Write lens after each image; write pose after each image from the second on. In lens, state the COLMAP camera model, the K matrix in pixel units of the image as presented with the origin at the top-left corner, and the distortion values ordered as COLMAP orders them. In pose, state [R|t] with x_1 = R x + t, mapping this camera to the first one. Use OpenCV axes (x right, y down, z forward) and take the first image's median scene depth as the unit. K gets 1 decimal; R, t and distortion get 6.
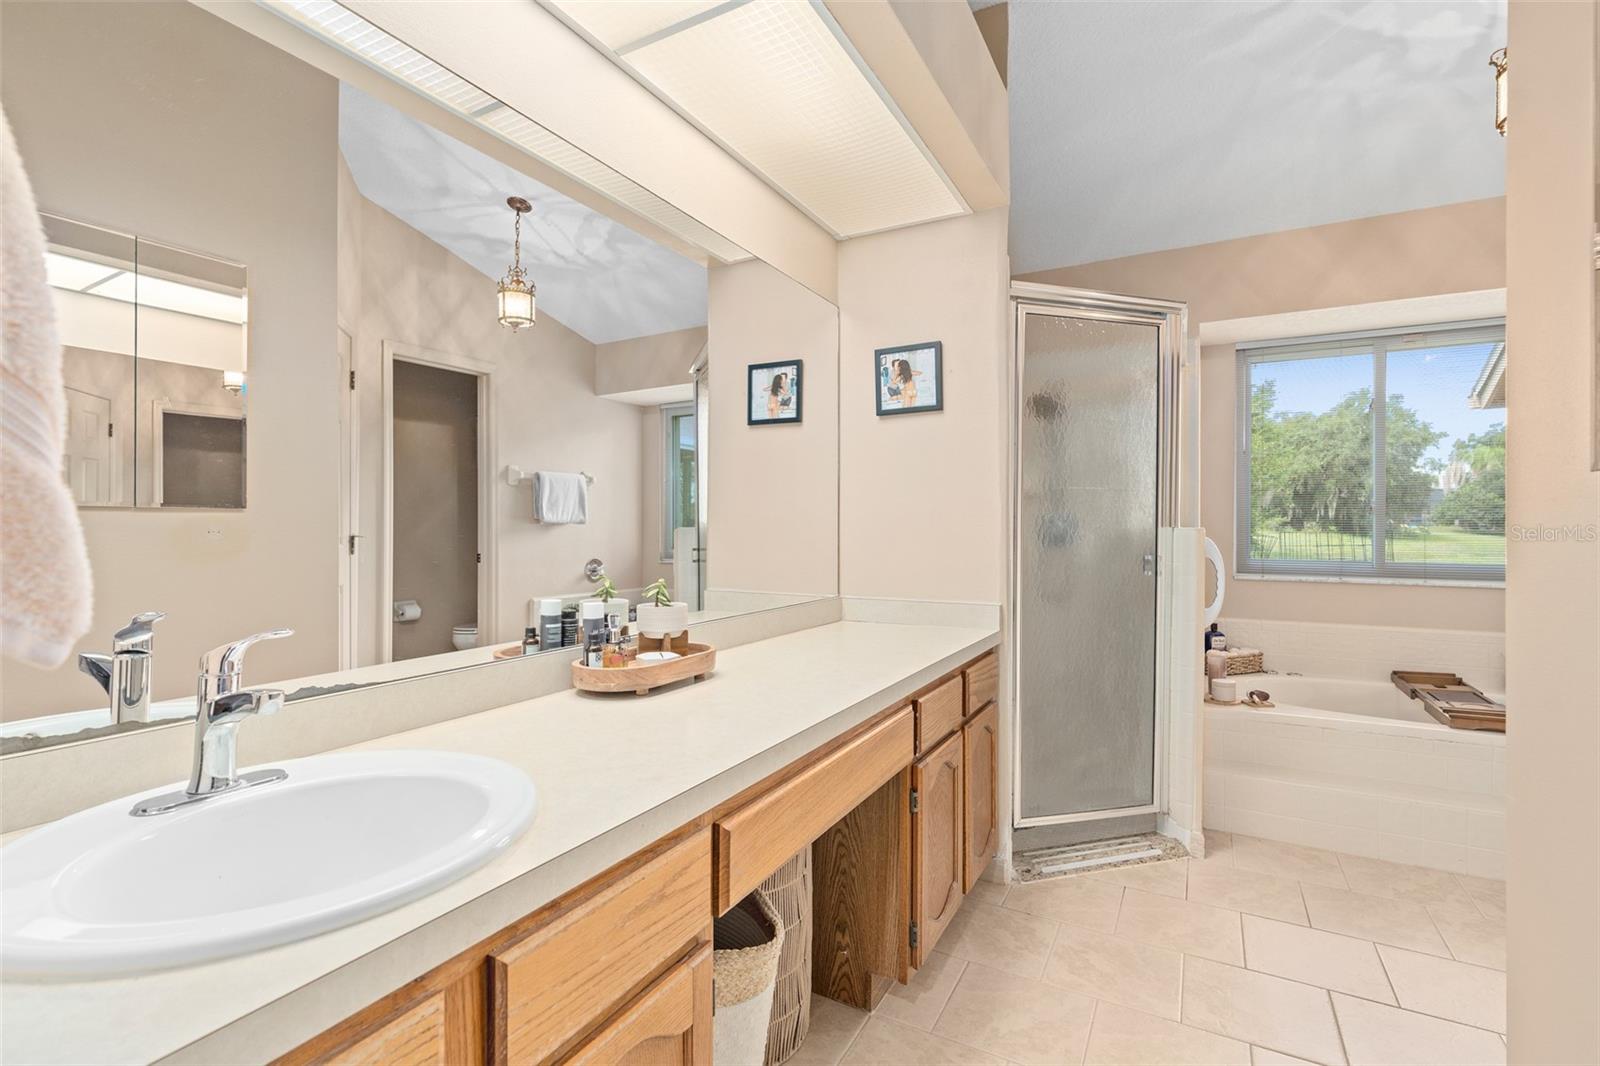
lens RADIAL K [[725.8, 0, 795.0], [0, 725.8, 526.6], [0, 0, 1]] dist [-0.006234, 0.000146]
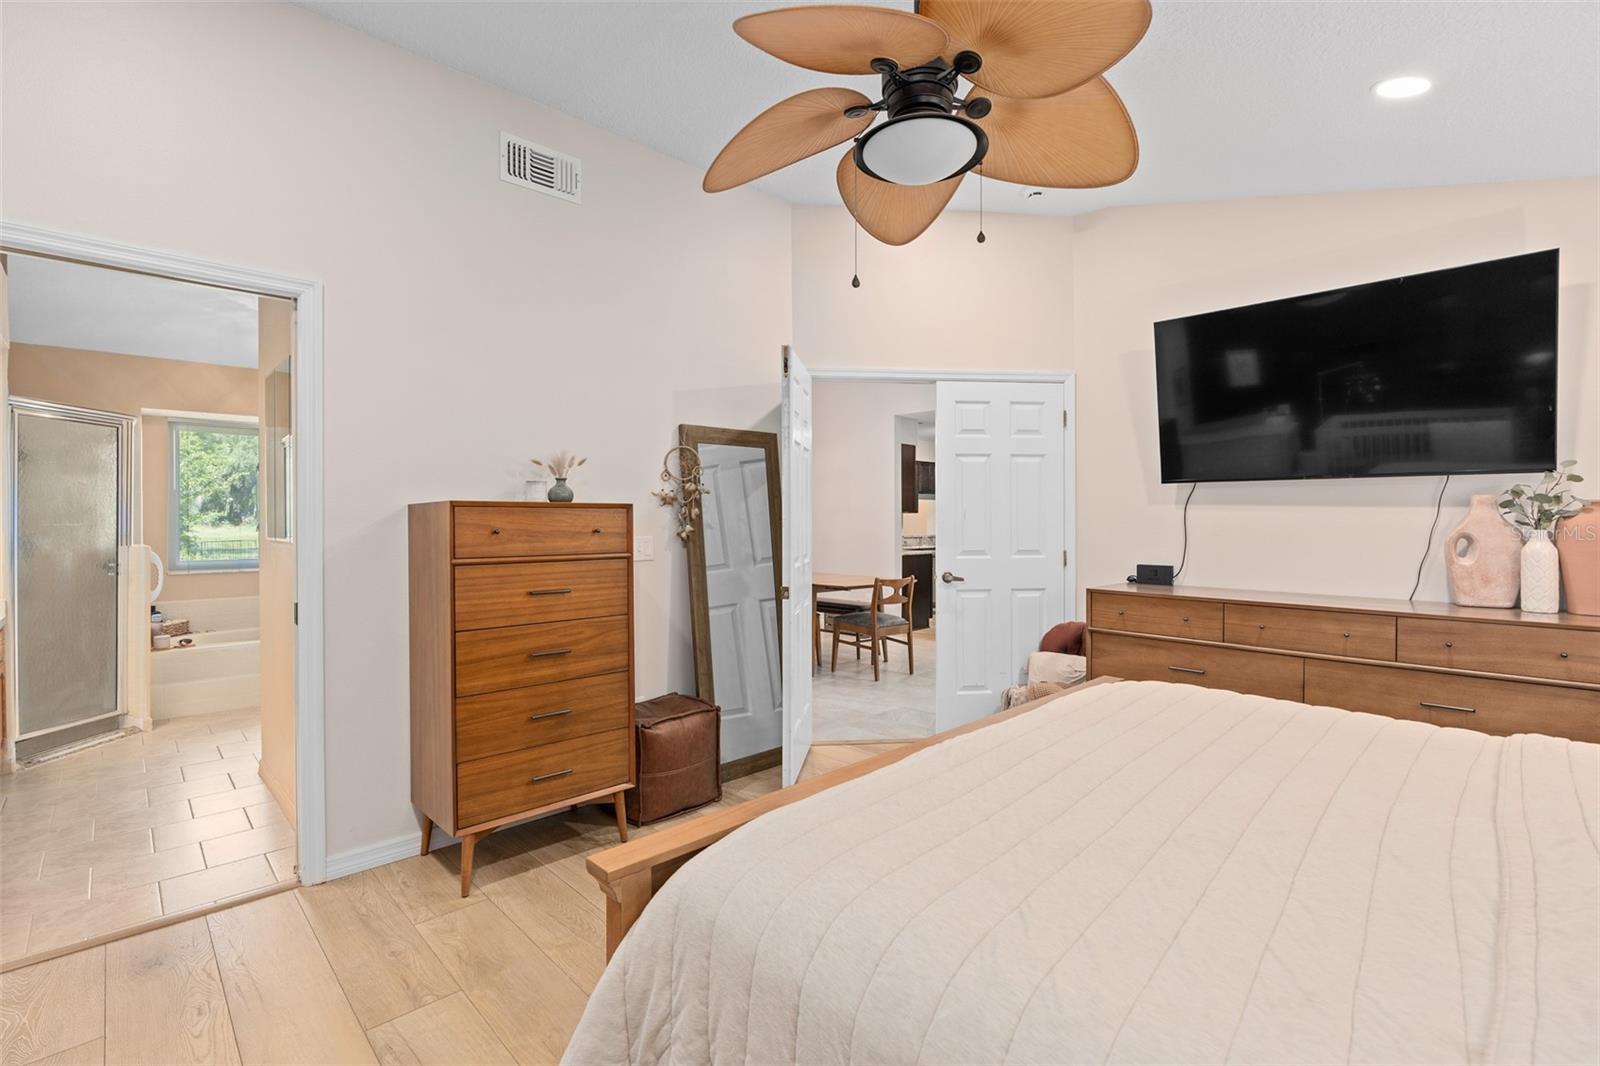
lens RADIAL K [[725.8, 0, 795.0], [0, 725.8, 526.6], [0, 0, 1]] dist [-0.006234, 0.000146]
pose [[0.301688, -0.009029, 0.953364, -0.499097], [0.000478, 0.999956, 0.009319, -0.047977], [-0.953407, -0.002356, 0.301679, -0.805640]]
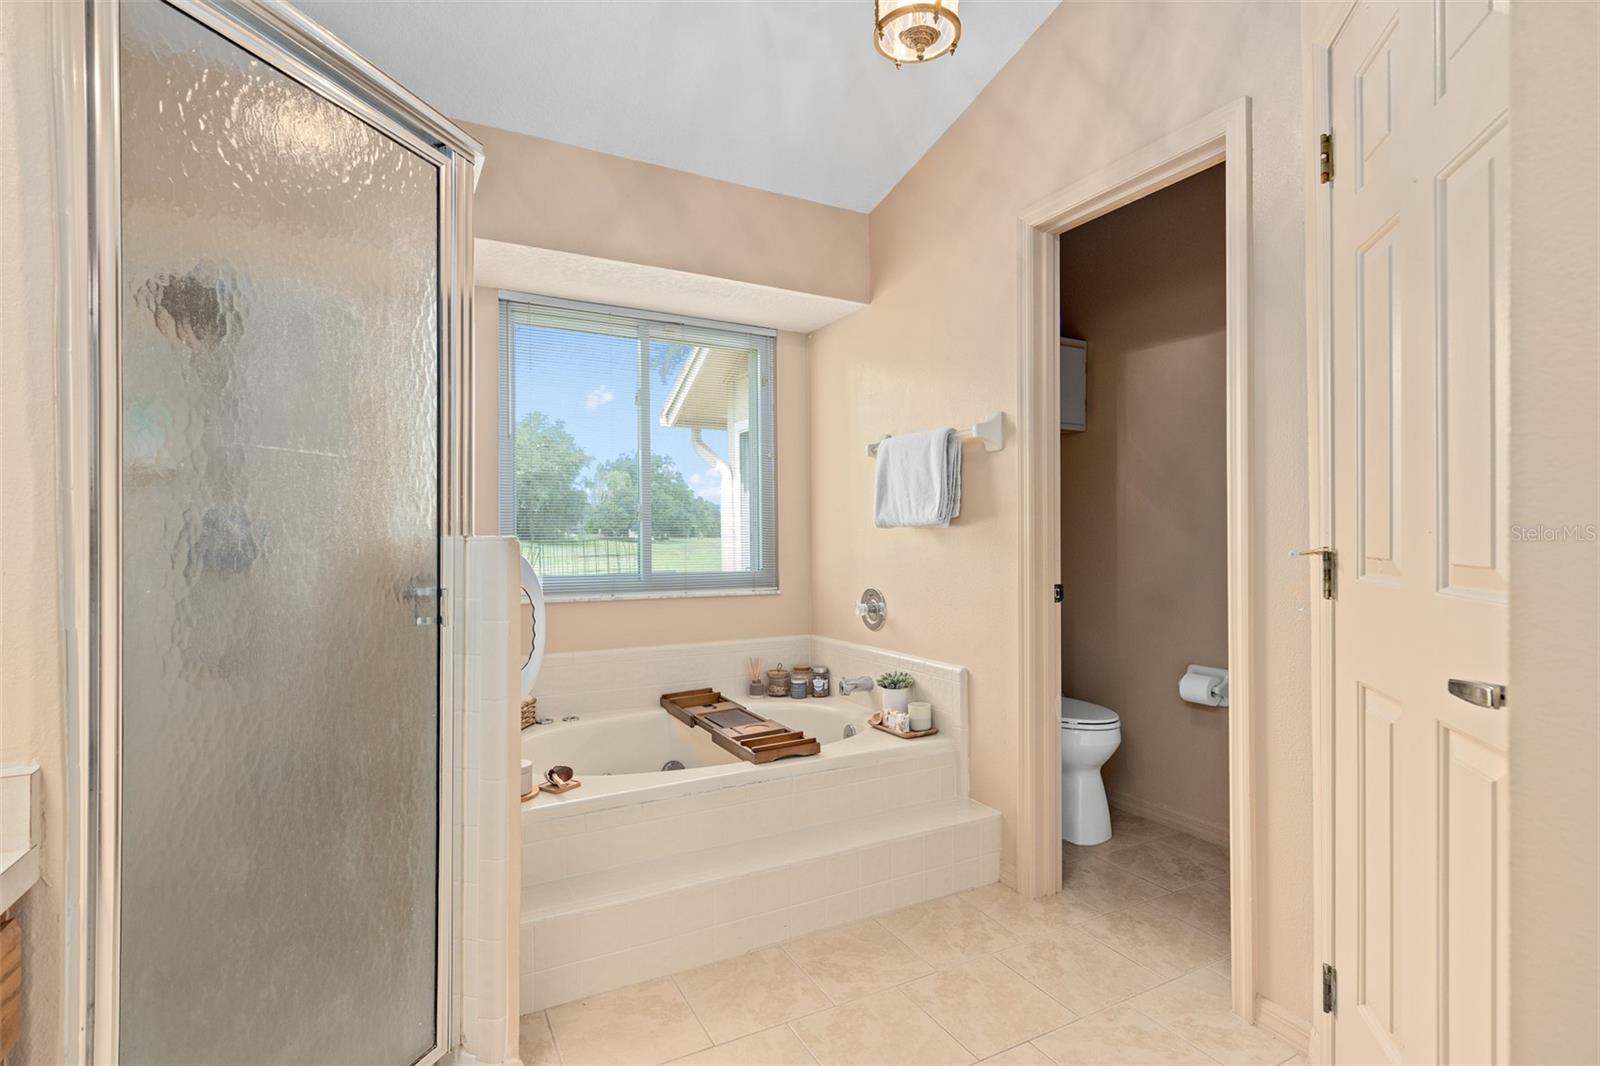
lens RADIAL K [[769.8, 0, 792.5], [0, 769.8, 539.9], [0, 0, 1]] dist [0.000873, -0.000536]
pose [[0.548092, -0.009237, 0.836367, 0.127369], [0.004617, 0.999957, 0.008018, 0.000444], [-0.836406, -0.000533, 0.548111, 0.364875]]
